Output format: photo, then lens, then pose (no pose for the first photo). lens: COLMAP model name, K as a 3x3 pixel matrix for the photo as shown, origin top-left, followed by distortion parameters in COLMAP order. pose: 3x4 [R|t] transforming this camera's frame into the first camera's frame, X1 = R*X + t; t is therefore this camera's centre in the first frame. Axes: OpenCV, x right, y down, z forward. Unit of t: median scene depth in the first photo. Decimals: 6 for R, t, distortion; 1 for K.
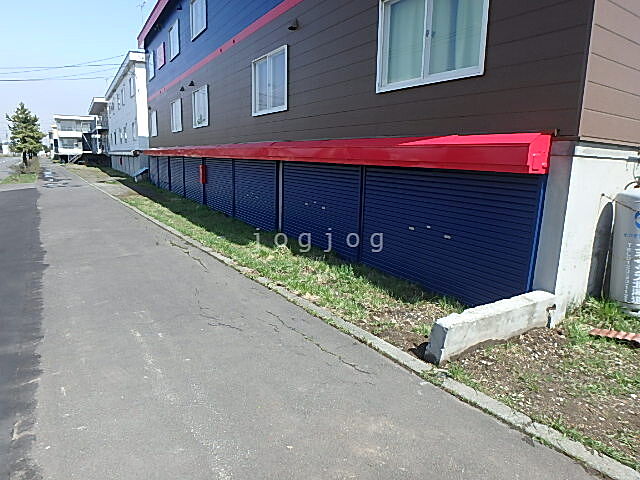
lens RADIAL K [[396.7, 0, 320.0], [0, 396.7, 240.0], [0, 0, 1]] dist [-0.042379, -0.000429]
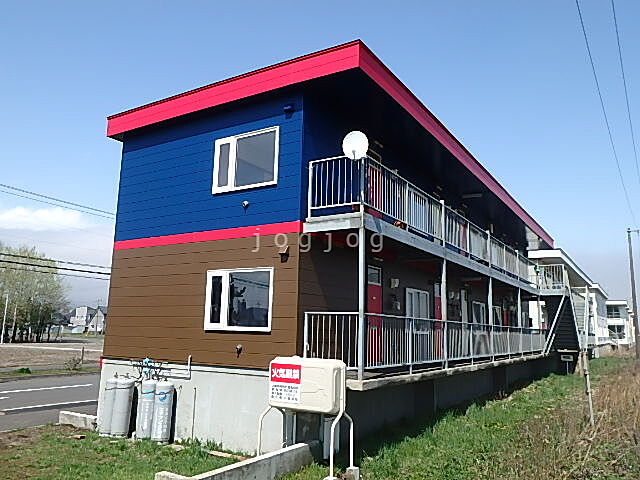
lens RADIAL K [[513.3, 0, 320.0], [0, 513.3, 240.0], [0, 0, 1]] dist [-0.015758, -0.001733]
pose [[0.445467, -0.171618, -0.878696, 2.785251], [-0.194784, 0.939369, -0.282216, -0.187058], [0.873853, 0.296874, 0.385029, 0.420533]]
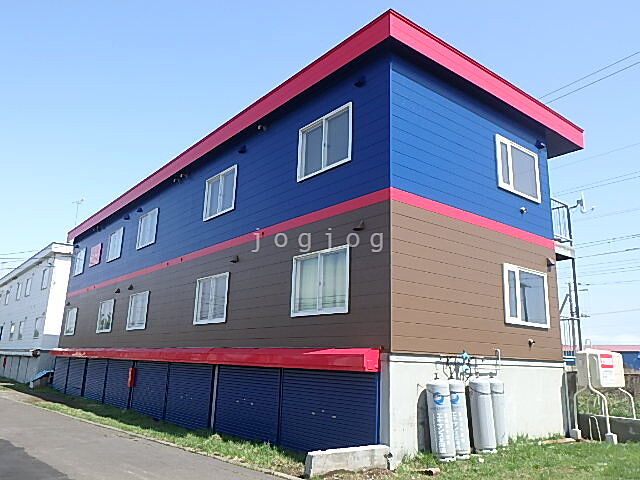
lens RADIAL K [[513.3, 0, 320.0], [0, 513.3, 240.0], [0, 0, 1]] dist [-0.015758, -0.001733]
pose [[0.993224, 0.032991, 0.111433, 0.029687], [0.017398, 0.905843, -0.423257, 0.167401], [-0.114905, 0.422328, 0.899131, -0.815265]]
